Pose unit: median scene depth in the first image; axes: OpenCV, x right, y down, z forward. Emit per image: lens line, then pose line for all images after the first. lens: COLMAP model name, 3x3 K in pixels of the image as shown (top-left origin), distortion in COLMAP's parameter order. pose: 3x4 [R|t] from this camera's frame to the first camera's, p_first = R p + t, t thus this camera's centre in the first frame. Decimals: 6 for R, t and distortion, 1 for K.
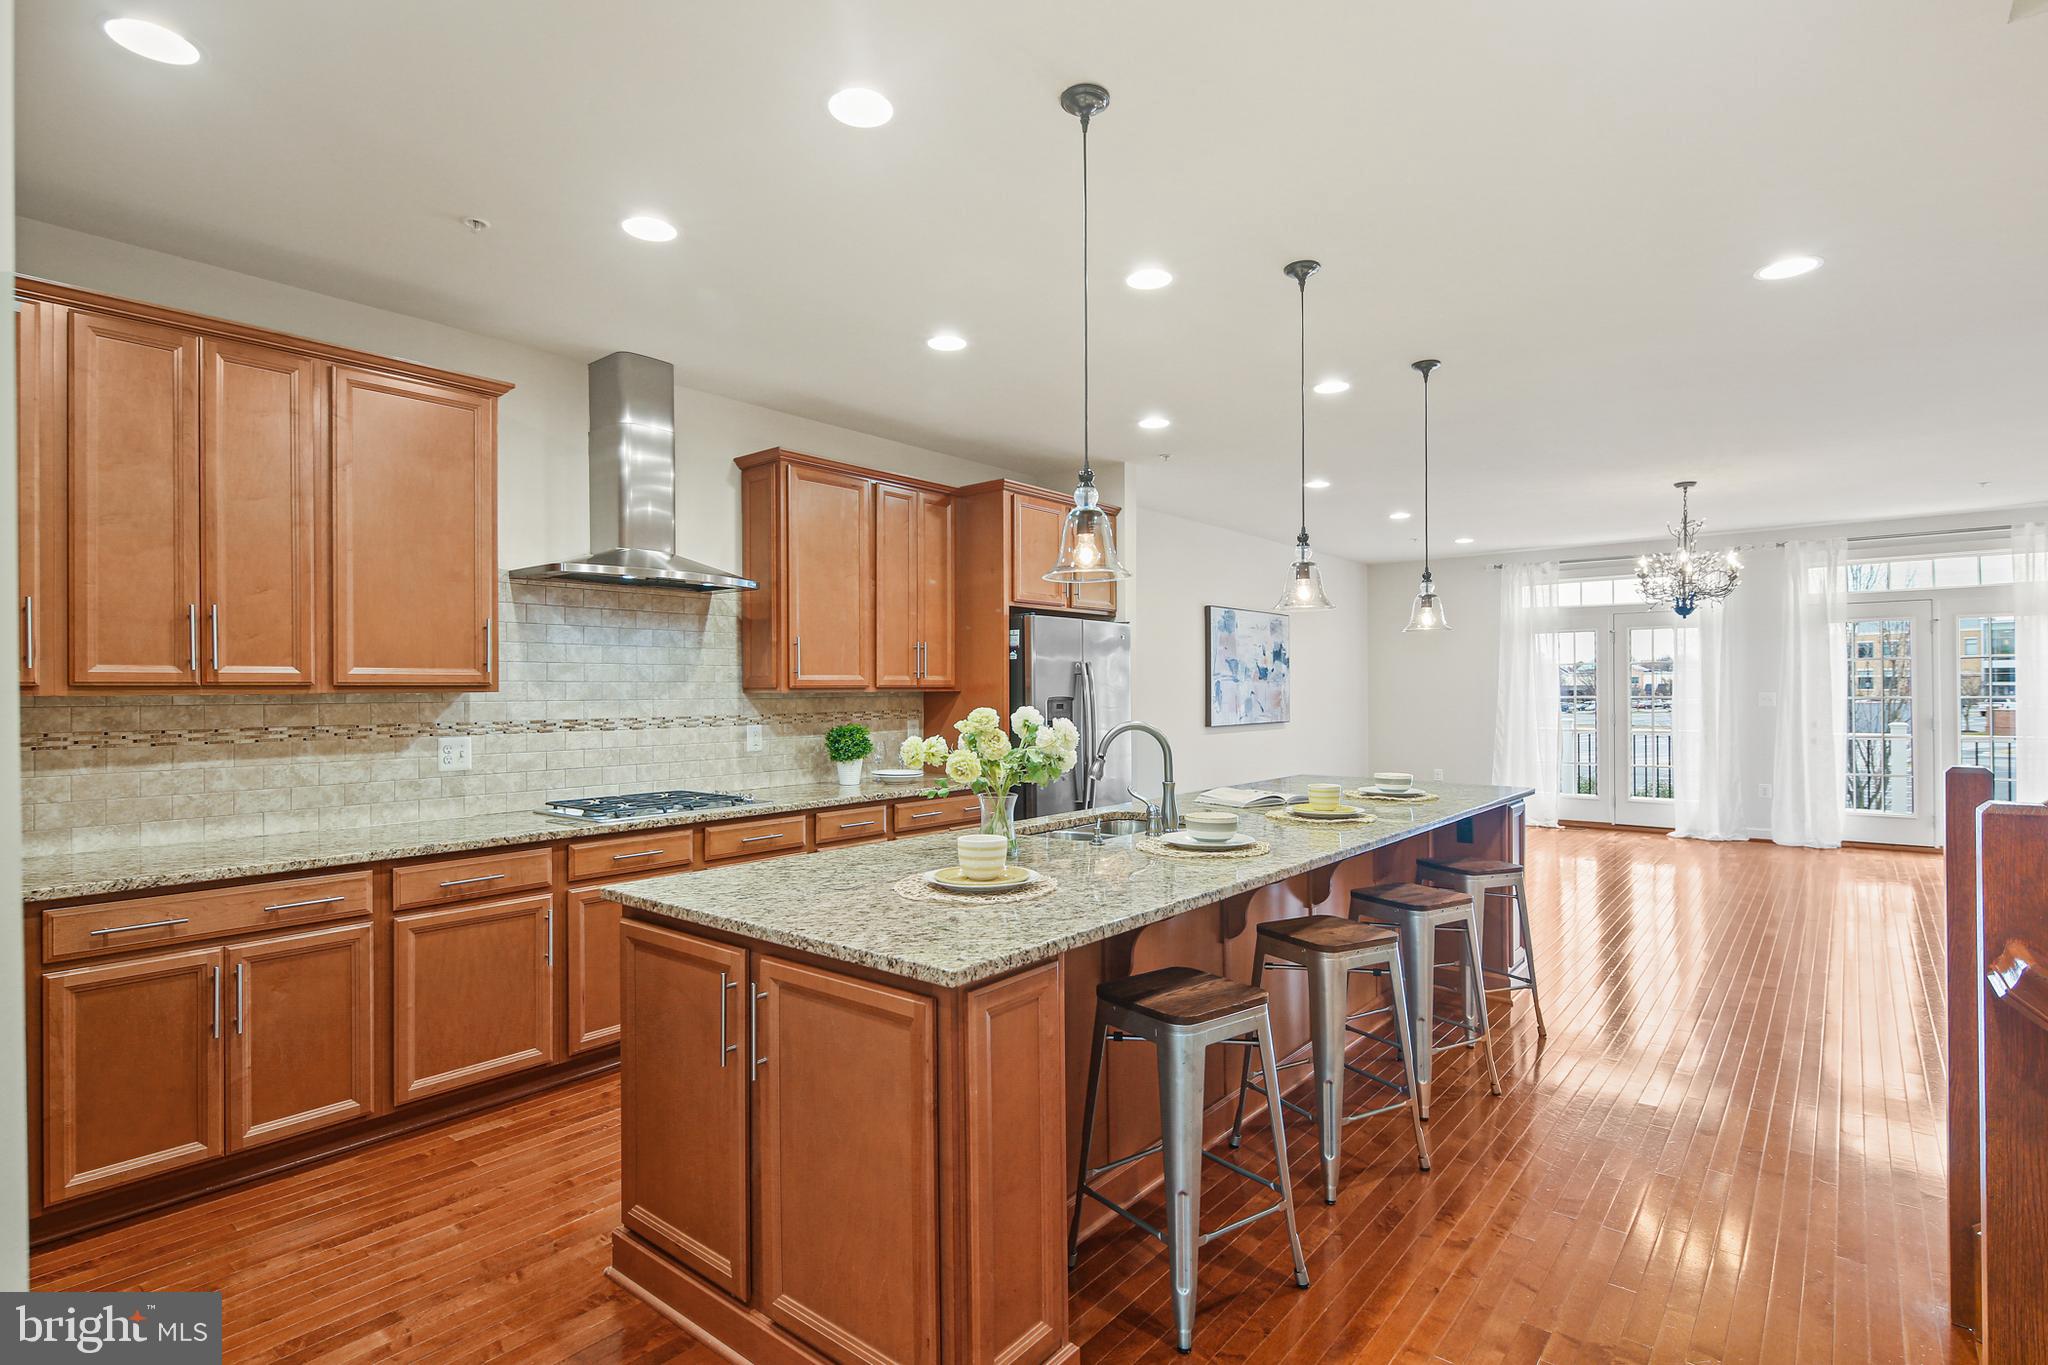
lens RADIAL K [[995.7, 0, 1027.1], [0, 995.7, 684.1], [0, 0, 1]] dist [0.005628, -0.004273]
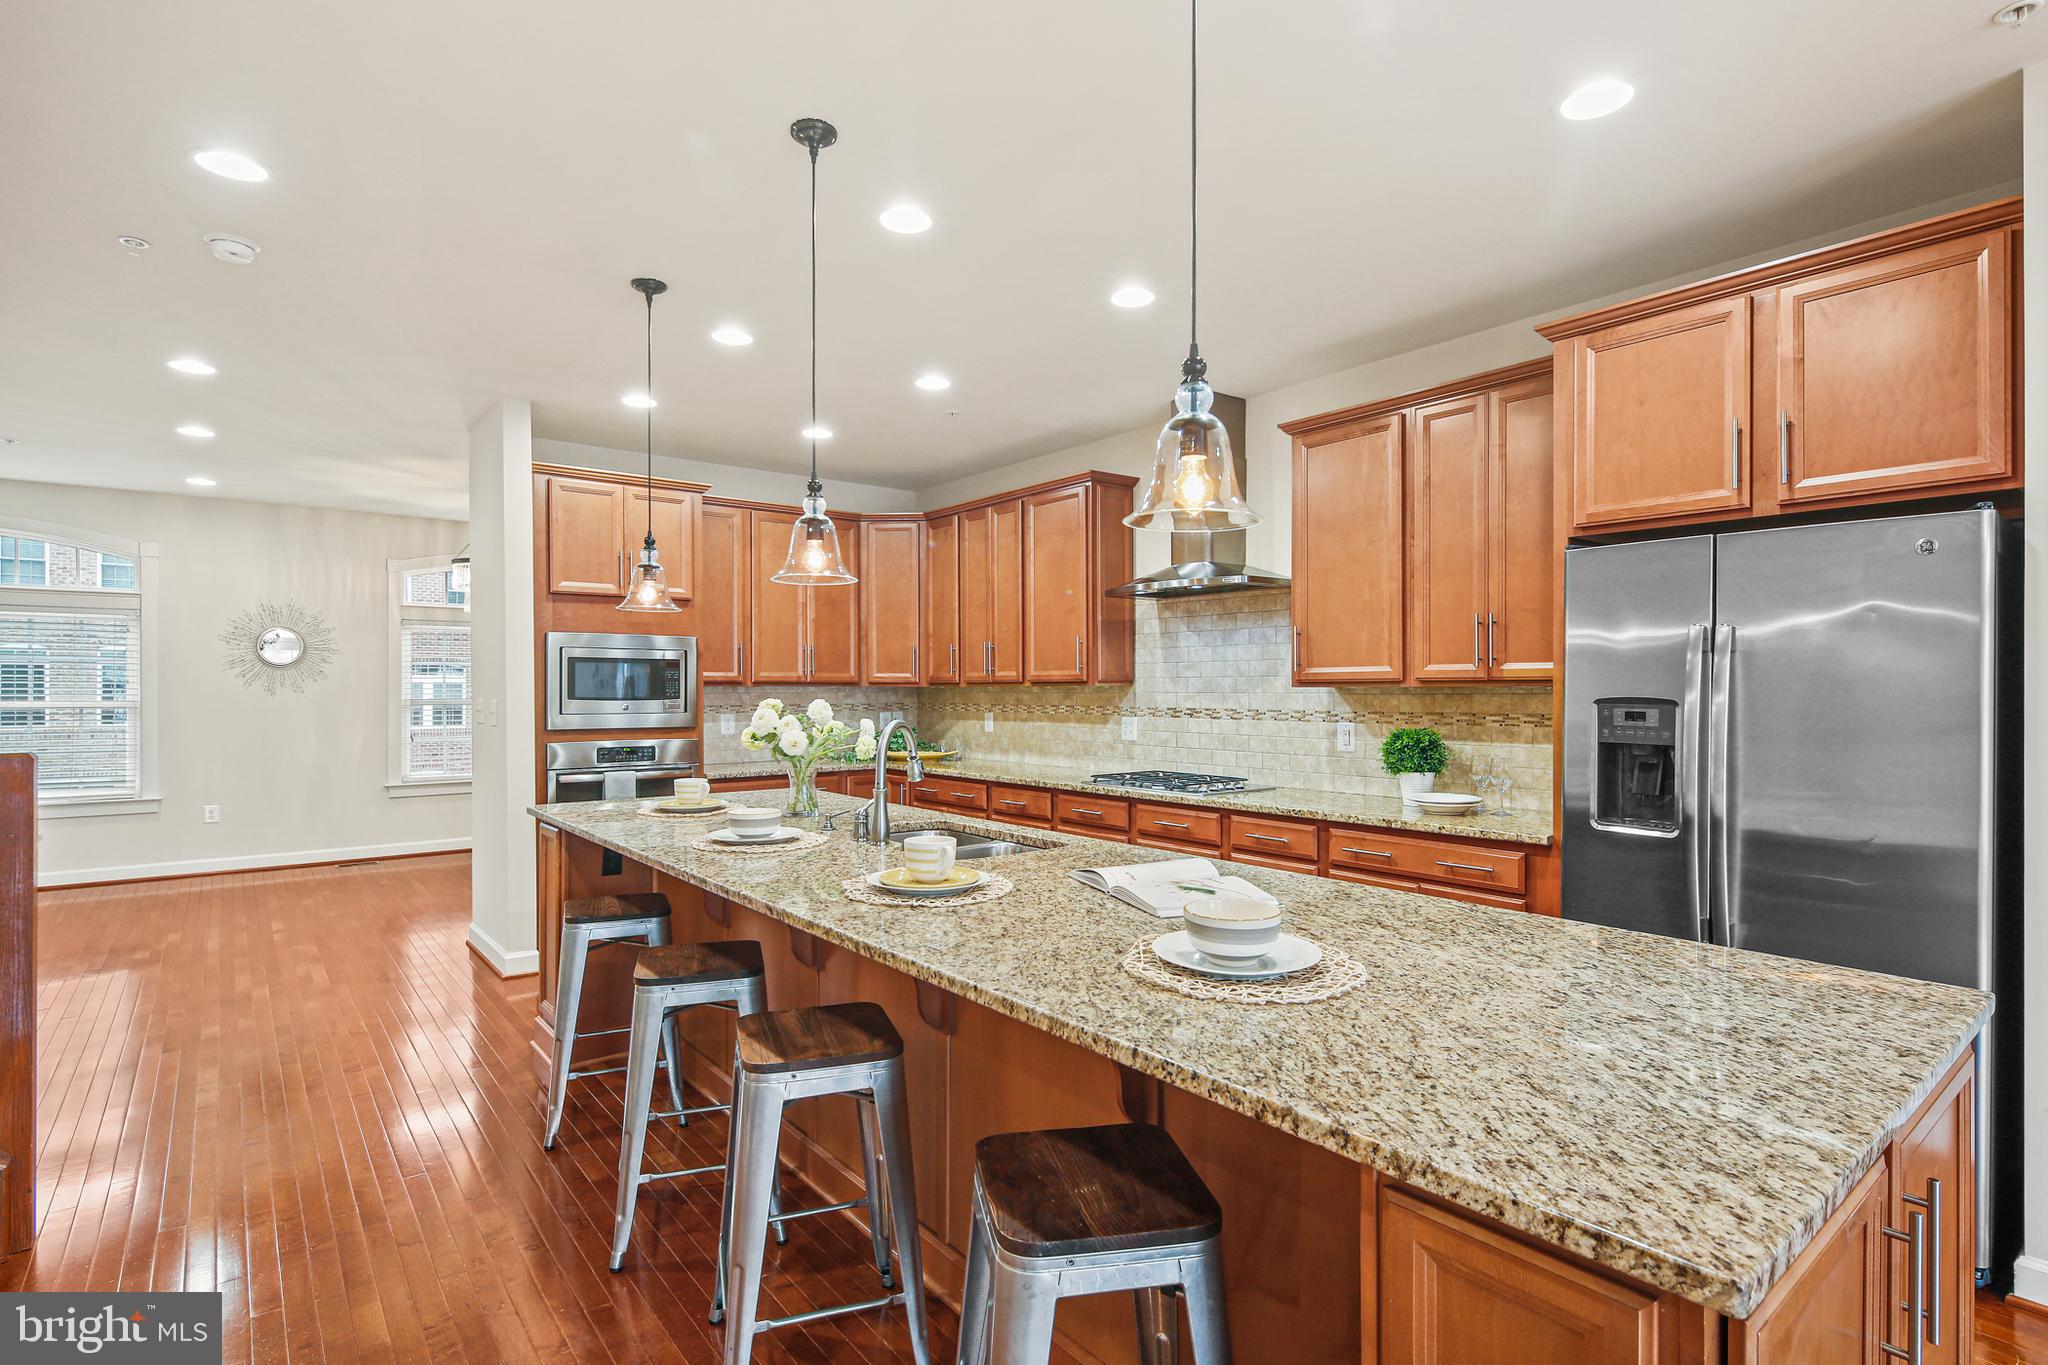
lens RADIAL K [[995.7, 0, 1027.5], [0, 995.7, 694.8], [0, 0, 1]] dist [0.005628, -0.004273]
pose [[-0.204043, 0.010823, -0.978902, 0.685812], [0.006815, 0.999930, 0.009635, 0.005028], [0.978938, -0.004706, -0.204102, 0.917989]]
